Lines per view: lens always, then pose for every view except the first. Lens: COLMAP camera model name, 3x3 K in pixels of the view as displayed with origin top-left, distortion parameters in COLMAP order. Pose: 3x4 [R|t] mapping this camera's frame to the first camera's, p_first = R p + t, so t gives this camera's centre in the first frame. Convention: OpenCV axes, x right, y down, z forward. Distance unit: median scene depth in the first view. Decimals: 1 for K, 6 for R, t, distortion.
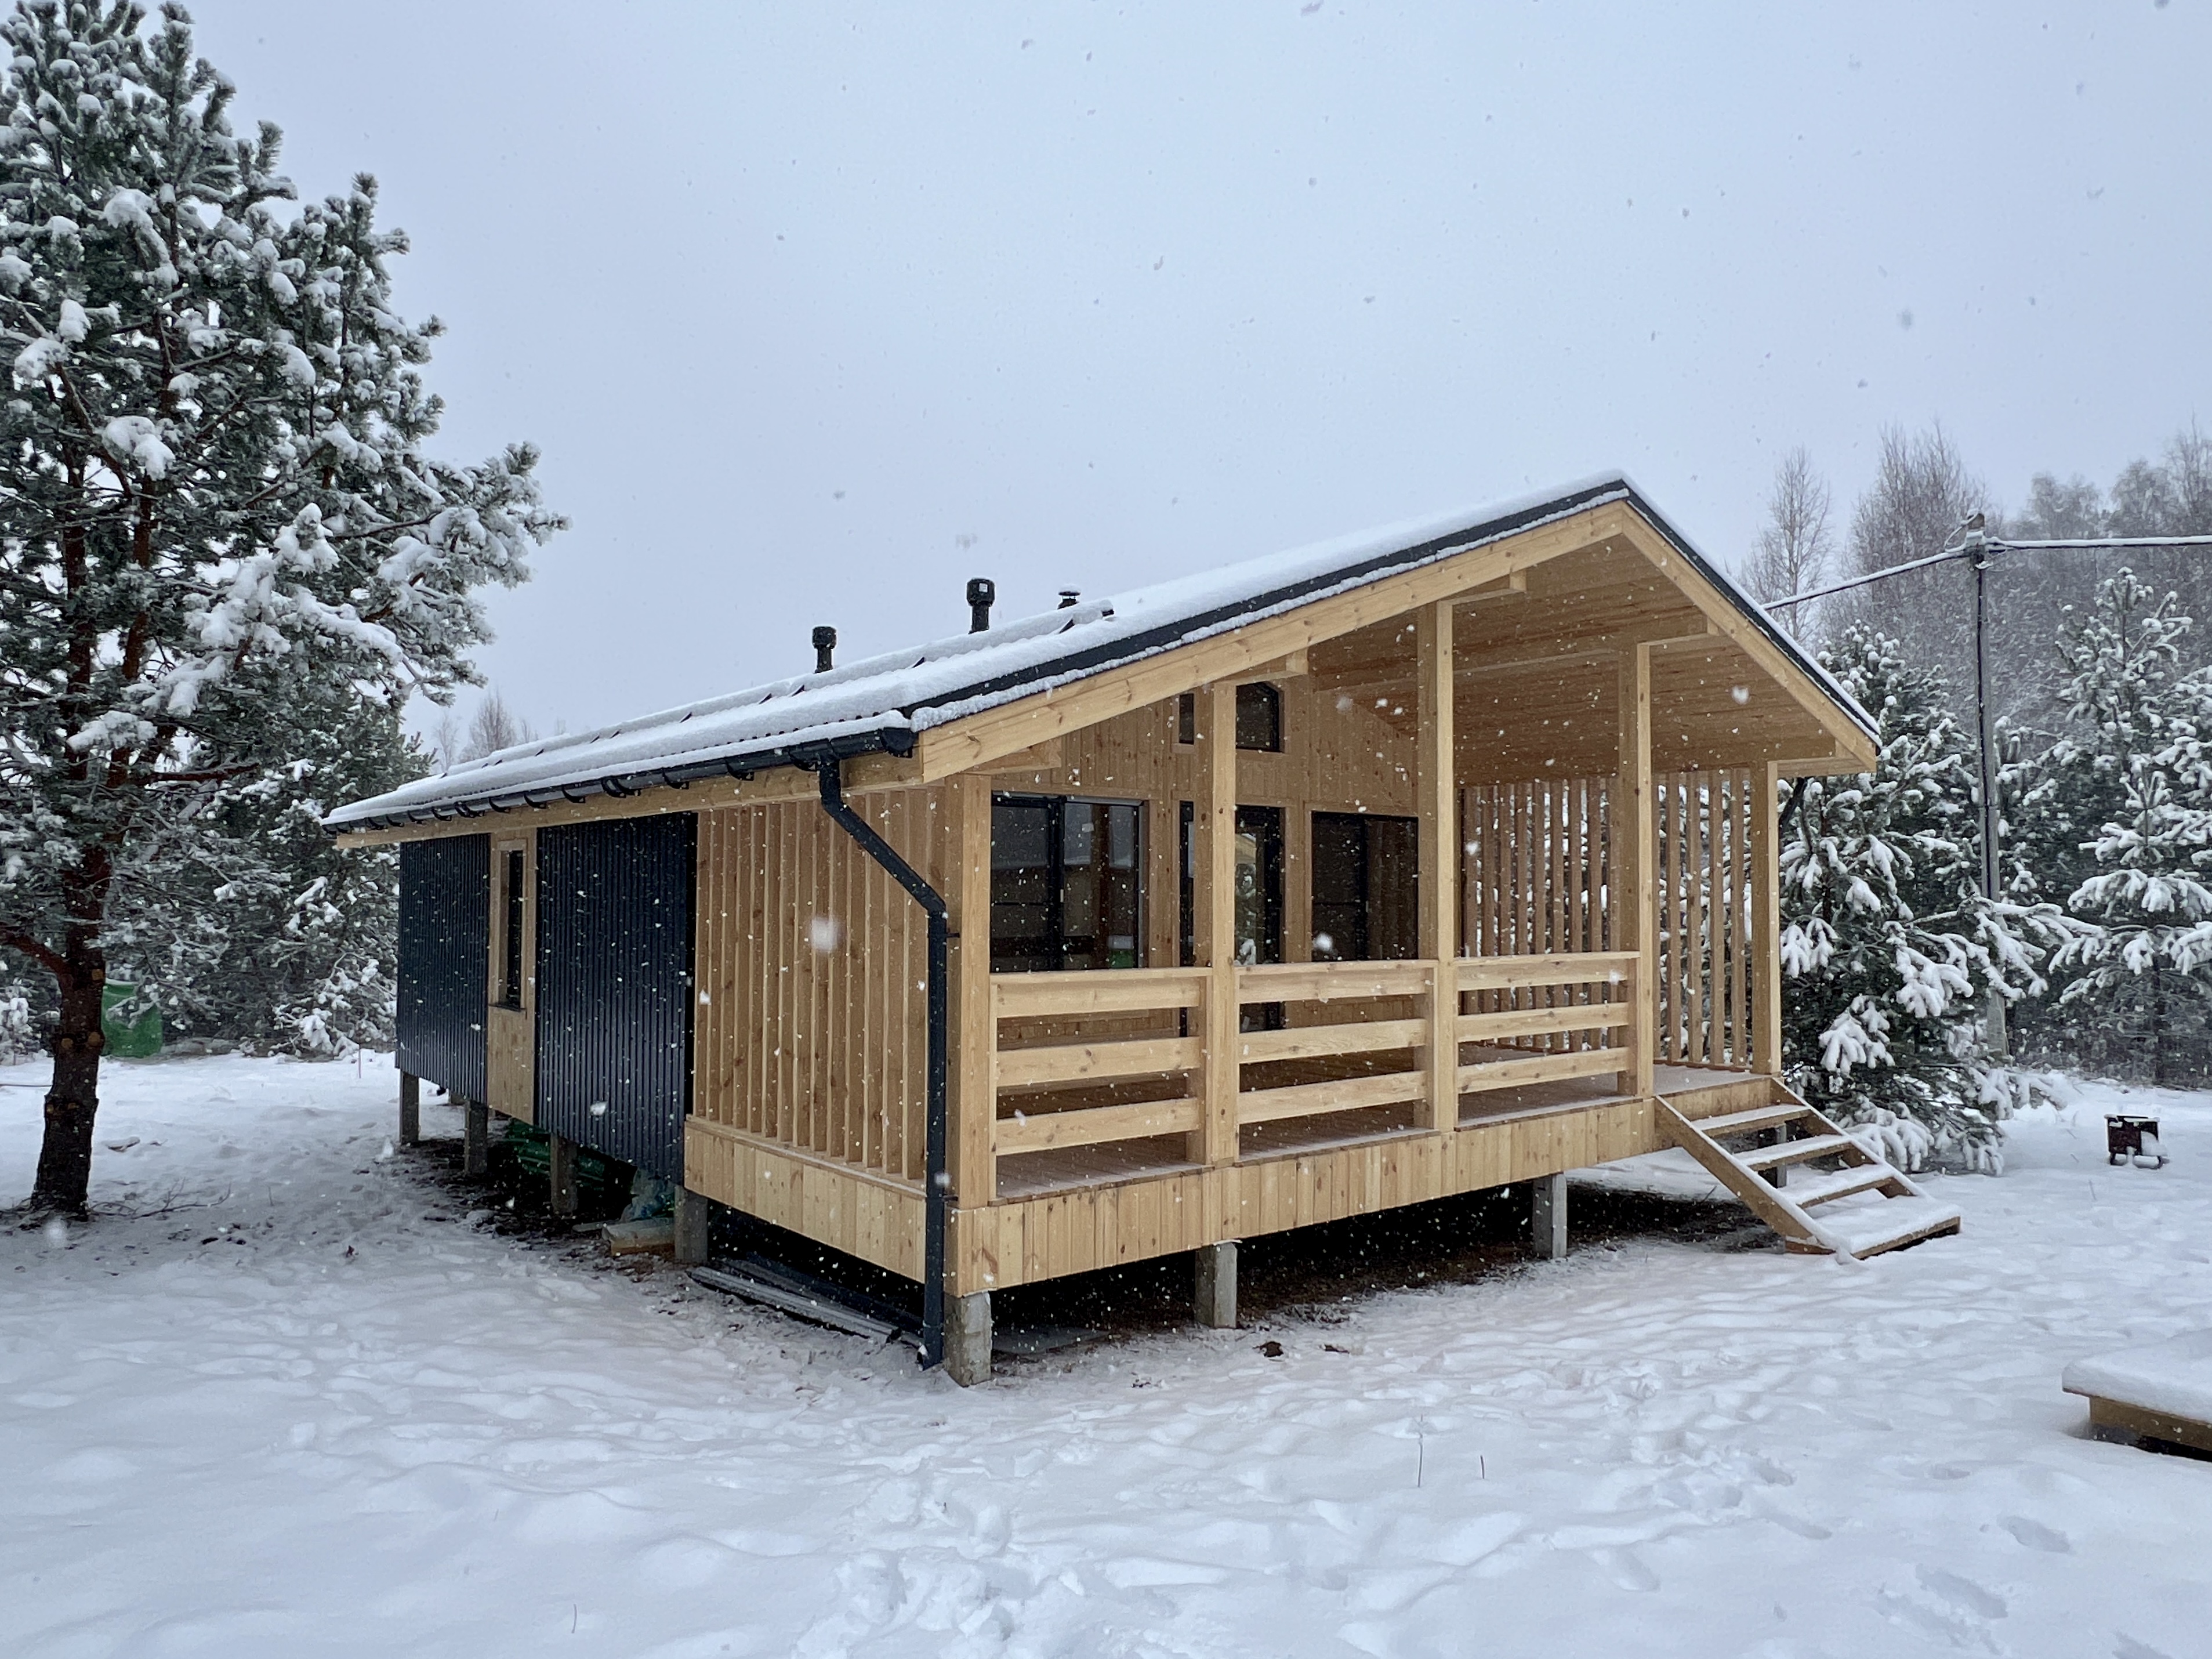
lens RADIAL K [[1401.1, 0, 1093.0], [0, 1401.1, 842.7], [0, 0, 1]] dist [0.000883, -0.000294]
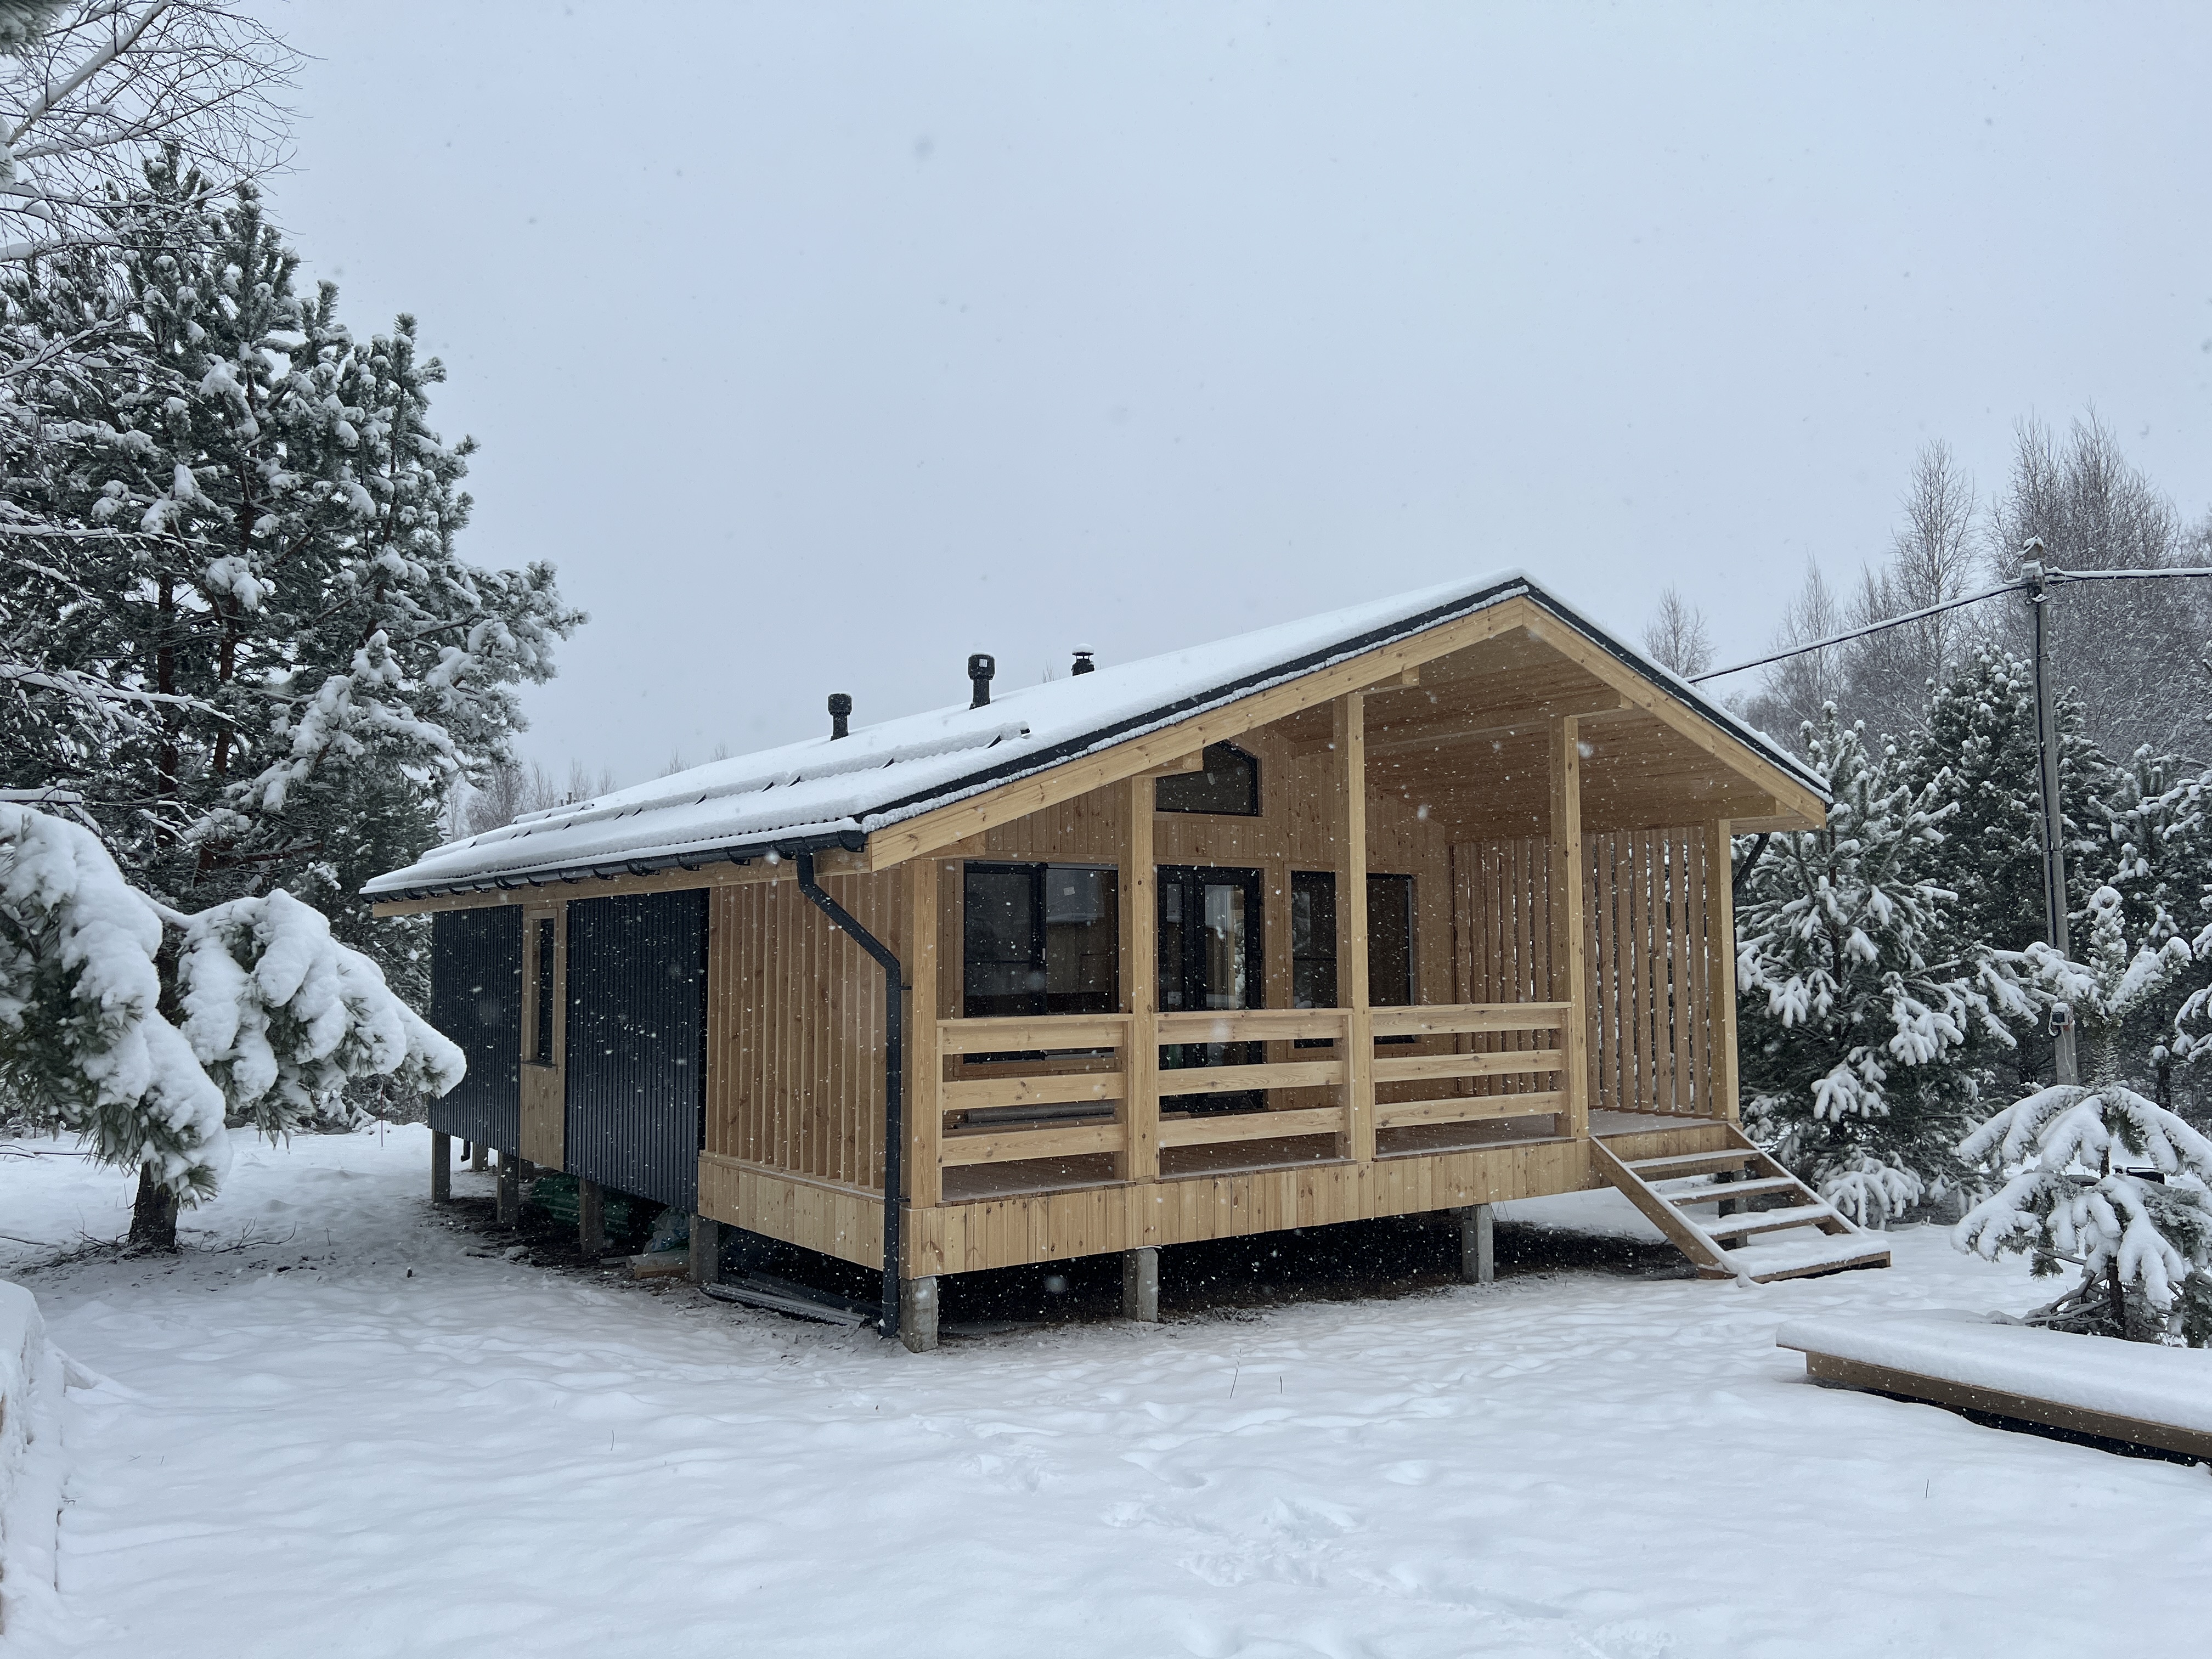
lens RADIAL K [[1669.7, 0, 1107.0], [0, 1669.7, 841.6], [0, 0, 1]] dist [0.054502, -0.054826]
pose [[0.998399, -0.014325, -0.054722, 0.111857], [0.012830, 0.999537, -0.027582, -0.015171], [0.055092, 0.026836, 0.998121, -0.330811]]
